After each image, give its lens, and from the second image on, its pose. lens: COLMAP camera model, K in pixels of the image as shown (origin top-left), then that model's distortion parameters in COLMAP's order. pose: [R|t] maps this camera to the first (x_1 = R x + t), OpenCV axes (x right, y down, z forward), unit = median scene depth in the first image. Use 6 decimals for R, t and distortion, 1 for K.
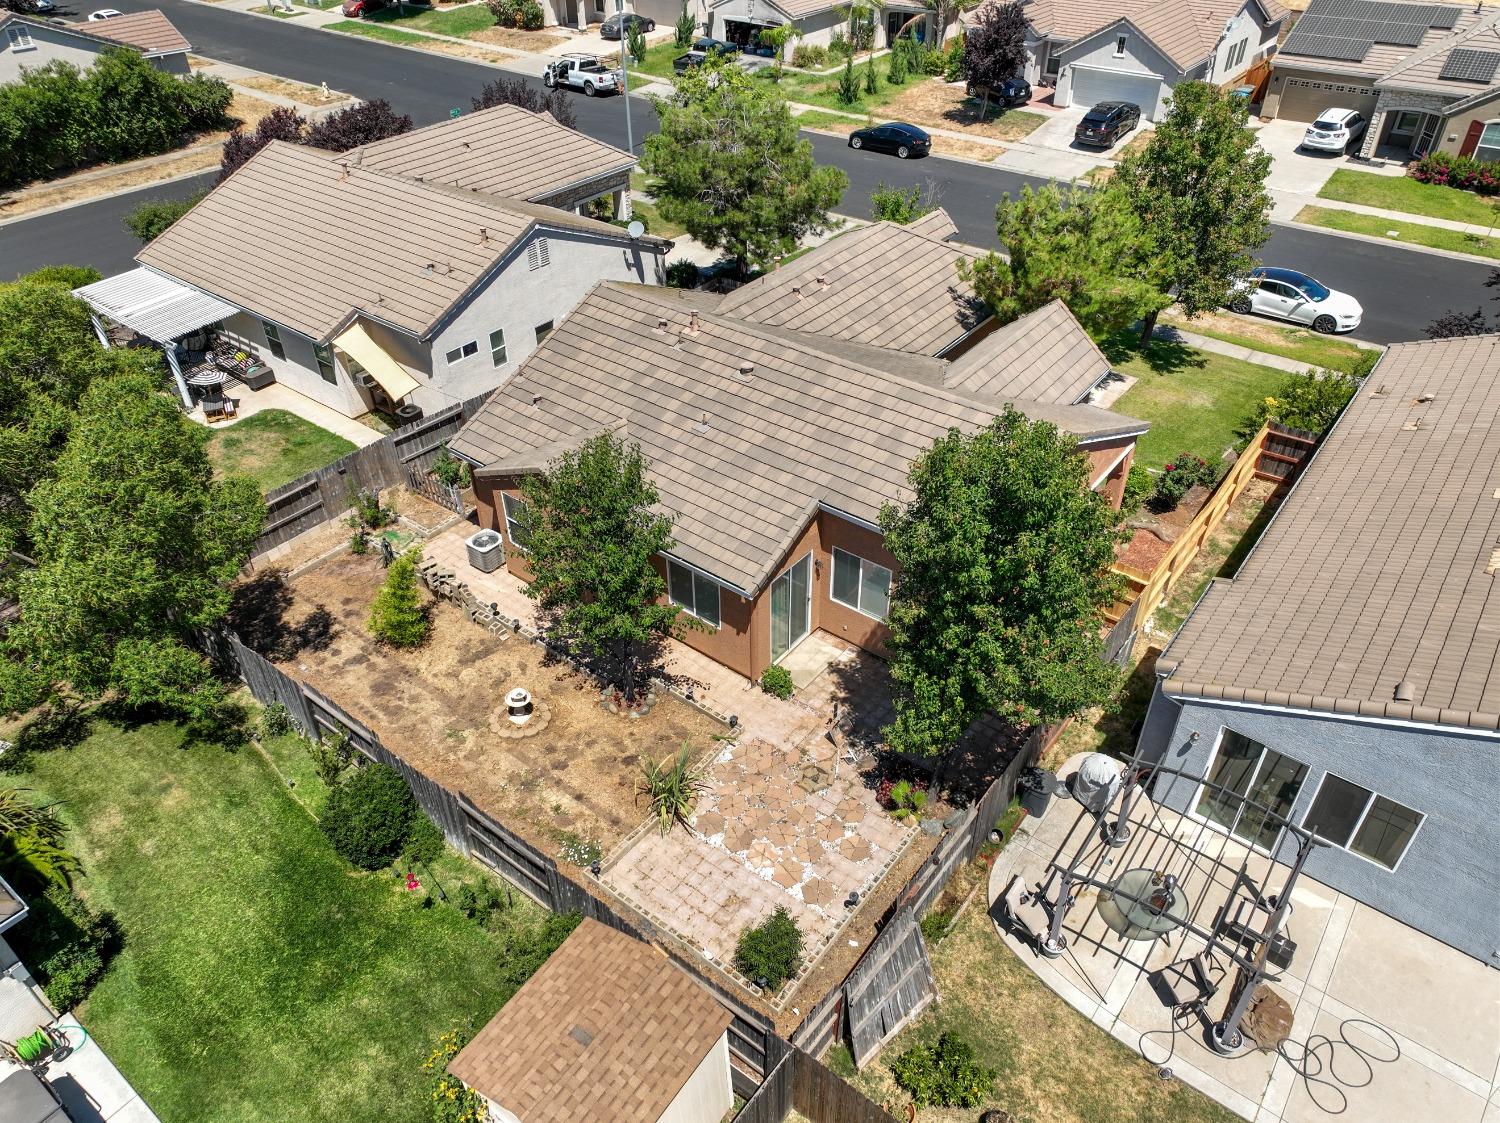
lens RADIAL K [[1048.8, 0, 748.3], [0, 1048.8, 559.2], [0, 0, 1]] dist [0.006663, 0.005327]
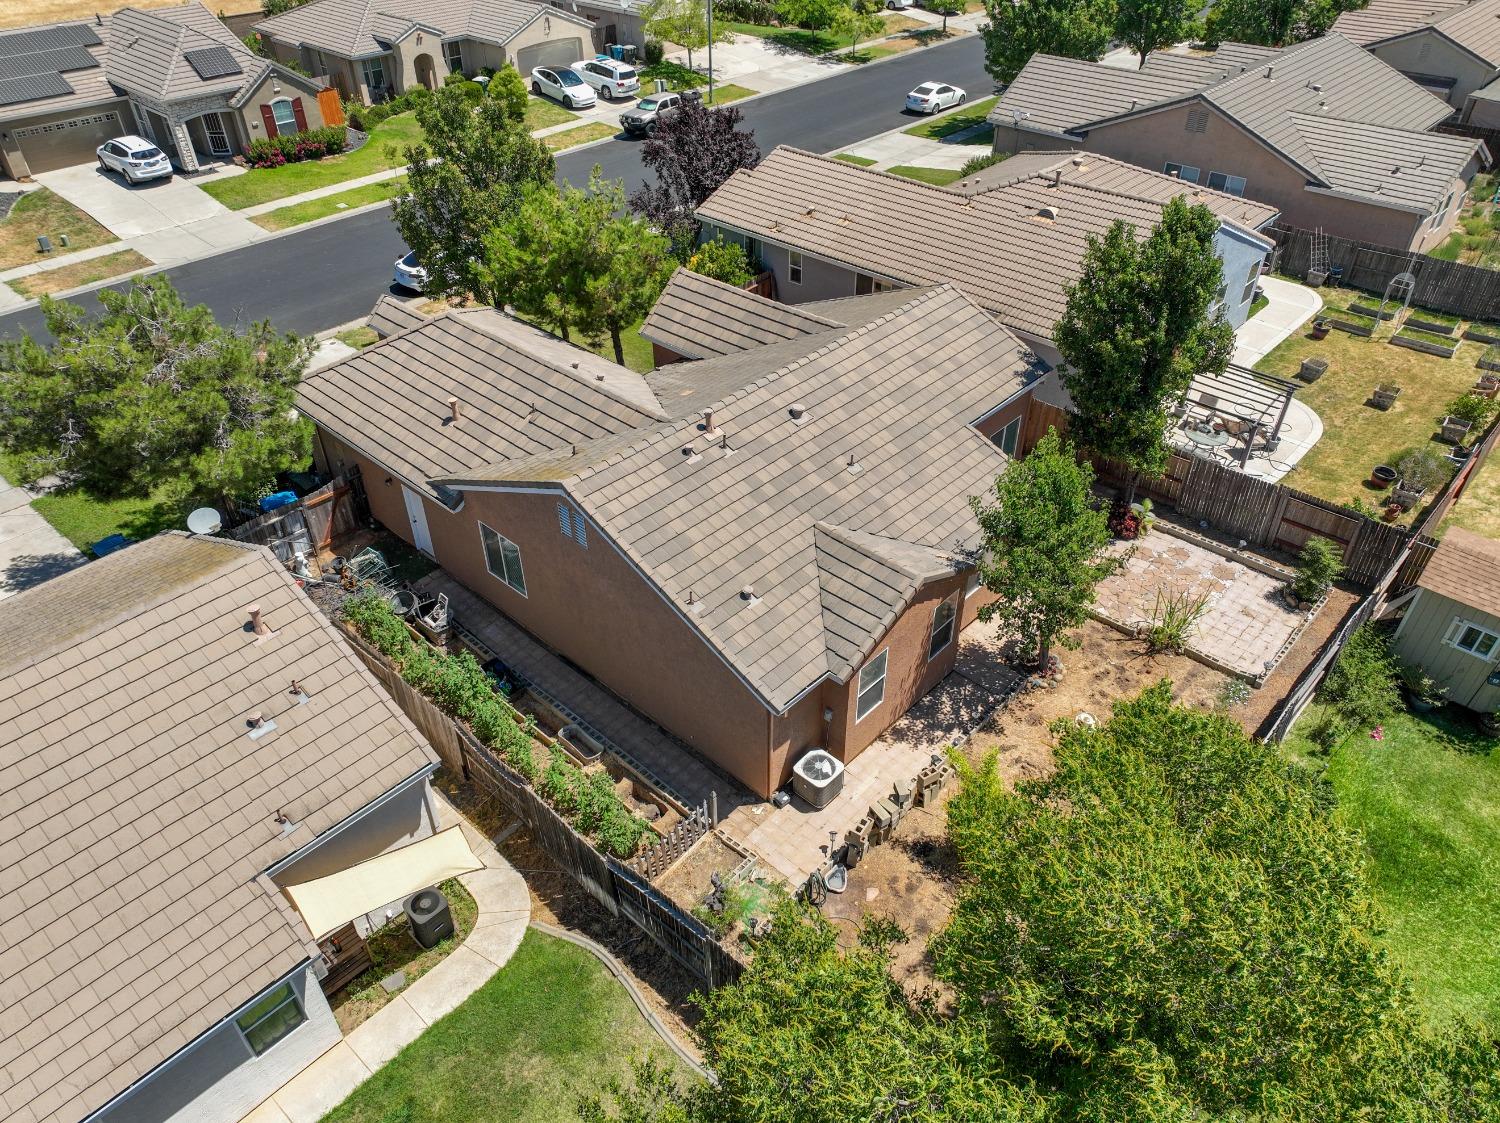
lens RADIAL K [[1048.8, 0, 749.3], [0, 1048.8, 563.5], [0, 0, 1]] dist [0.006663, 0.005327]
pose [[0.088464, -0.599938, 0.795140, -0.426794], [0.605932, 0.665995, 0.435084, -0.267276], [-0.790583, 0.443312, 0.422438, 0.348529]]
